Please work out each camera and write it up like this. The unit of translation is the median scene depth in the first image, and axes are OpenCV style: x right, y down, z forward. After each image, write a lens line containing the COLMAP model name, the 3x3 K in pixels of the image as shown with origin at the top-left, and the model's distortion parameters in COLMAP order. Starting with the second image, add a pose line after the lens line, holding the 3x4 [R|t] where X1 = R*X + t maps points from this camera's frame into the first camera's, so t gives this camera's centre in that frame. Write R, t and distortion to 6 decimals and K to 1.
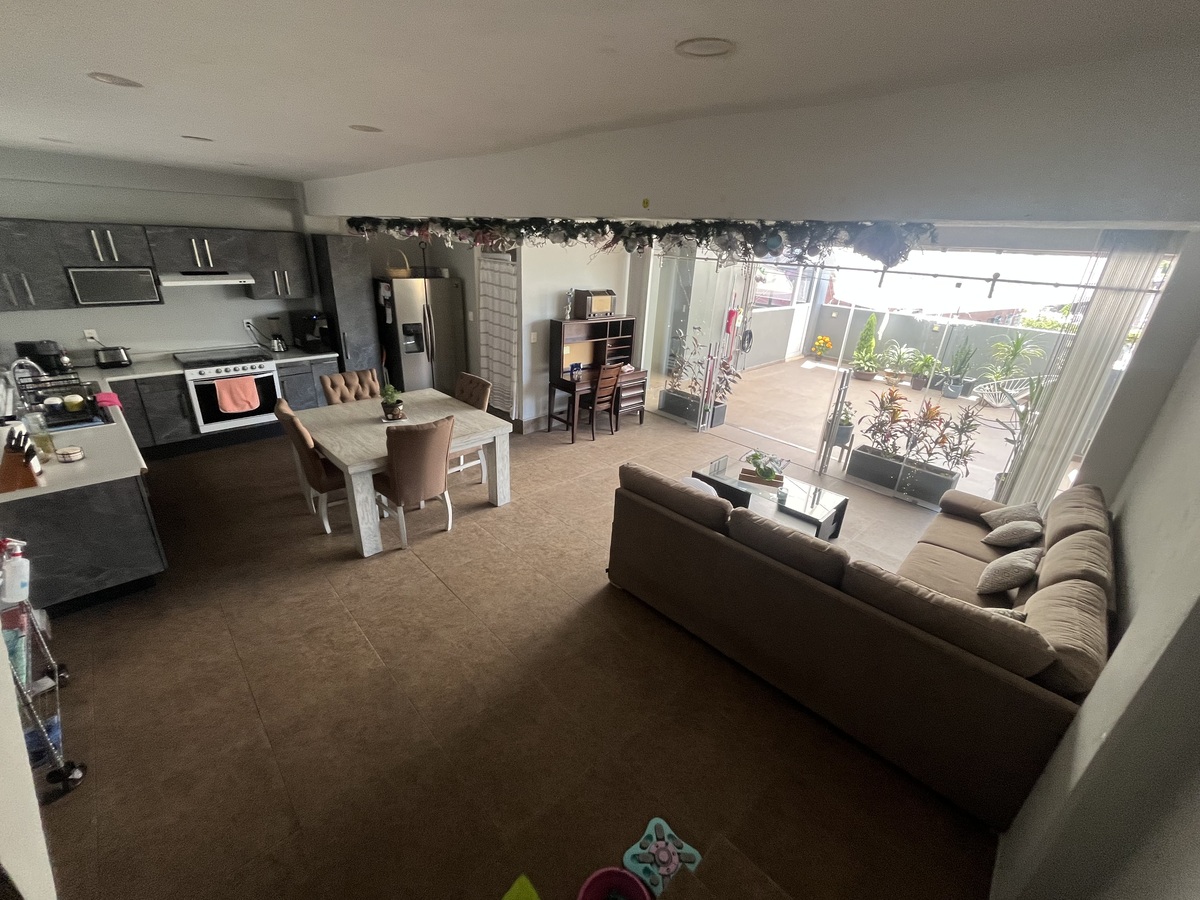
lens RADIAL K [[482.9, 0, 600.0], [0, 482.9, 450.0], [0, 0, 1]] dist [-0.003803, 0.000372]
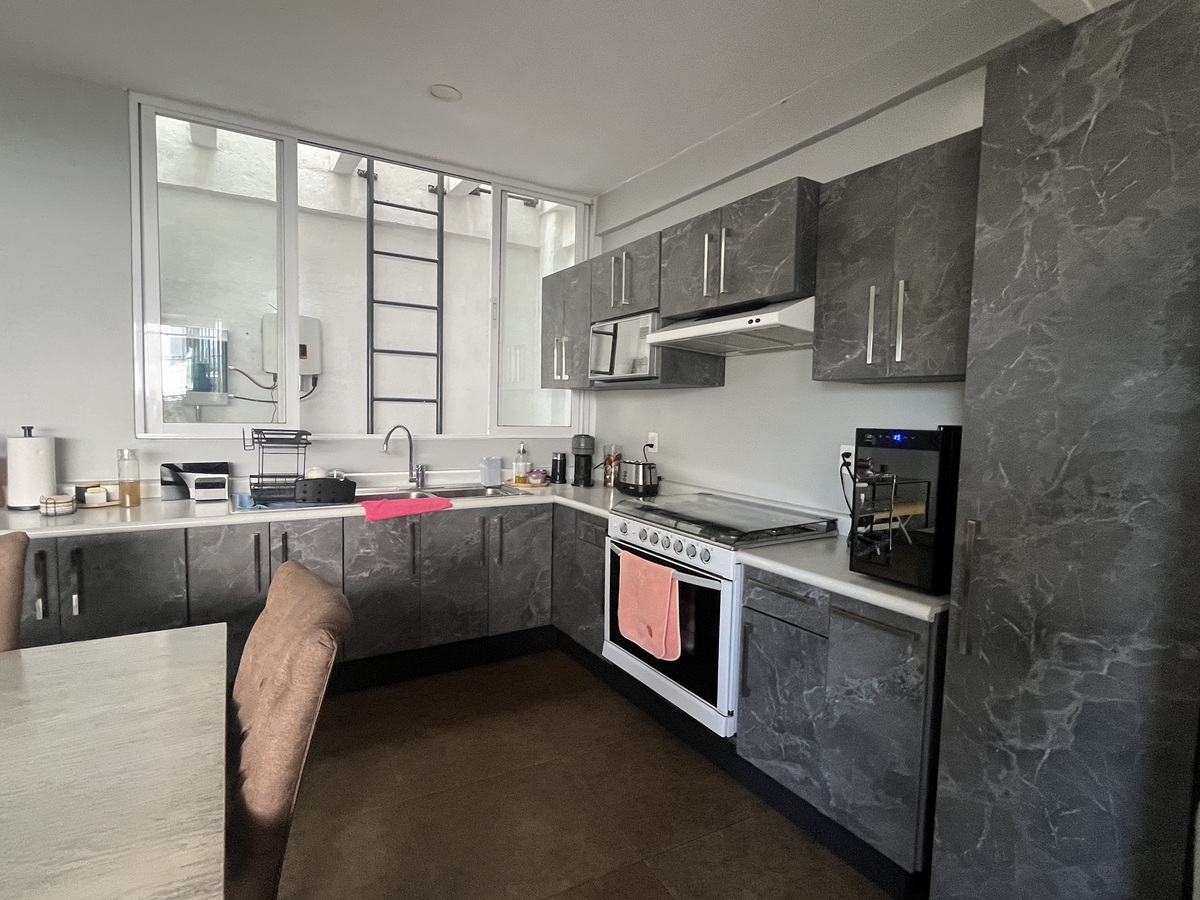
lens RADIAL K [[592.8, 0, 600.0], [0, 592.8, 450.0], [0, 0, 1]] dist [-0.021749, 0.000381]
pose [[-0.243143, 0.006622, -0.969968, -0.297052], [-0.416564, 0.902356, 0.110581, -0.262511], [0.875989, 0.430941, -0.216643, 1.026456]]
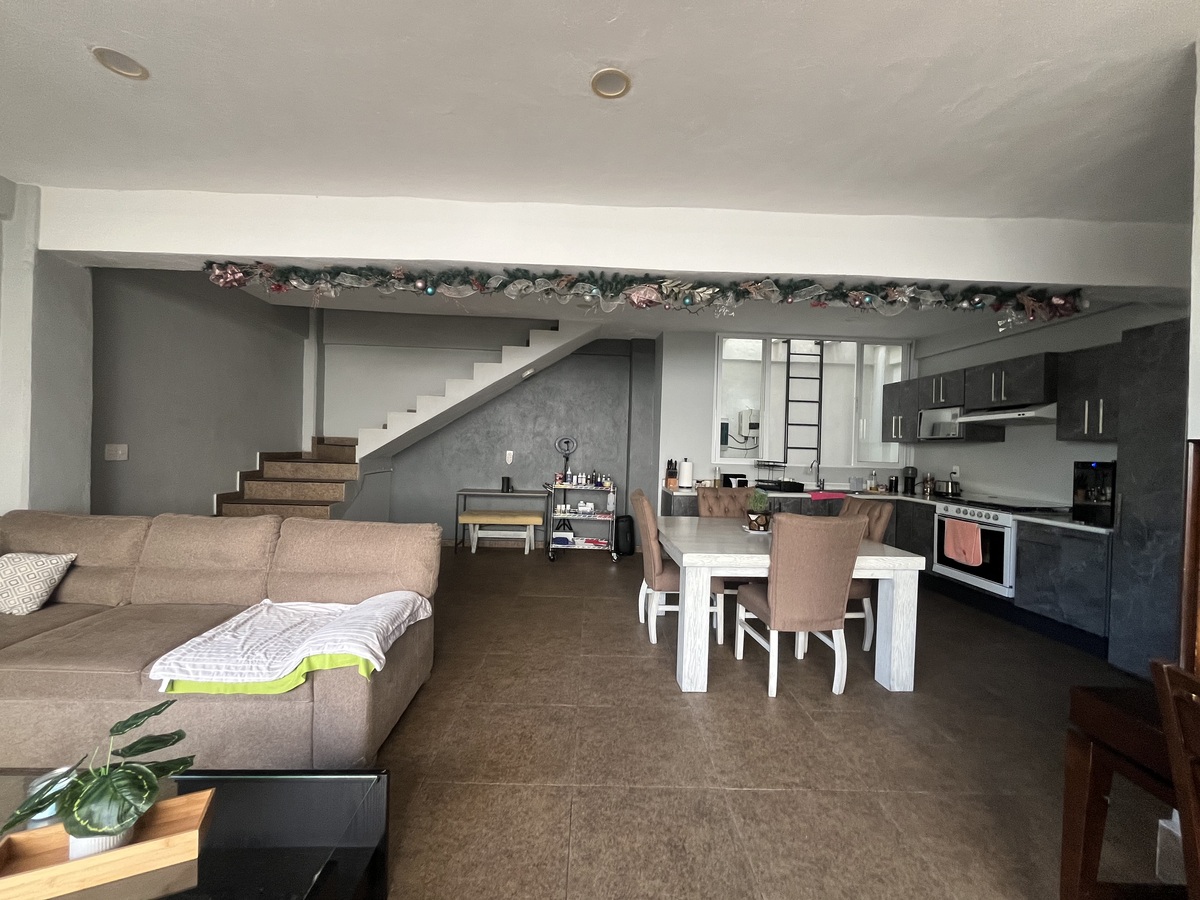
lens RADIAL K [[481.7, 0, 600.0], [0, 481.7, 450.0], [0, 0, 1]] dist [-0.000913, -0.000542]
pose [[-0.671596, -0.066438, -0.737933, 0.300743], [-0.349048, 0.906896, 0.236020, -0.238916], [0.653548, 0.416084, -0.632257, 1.062605]]
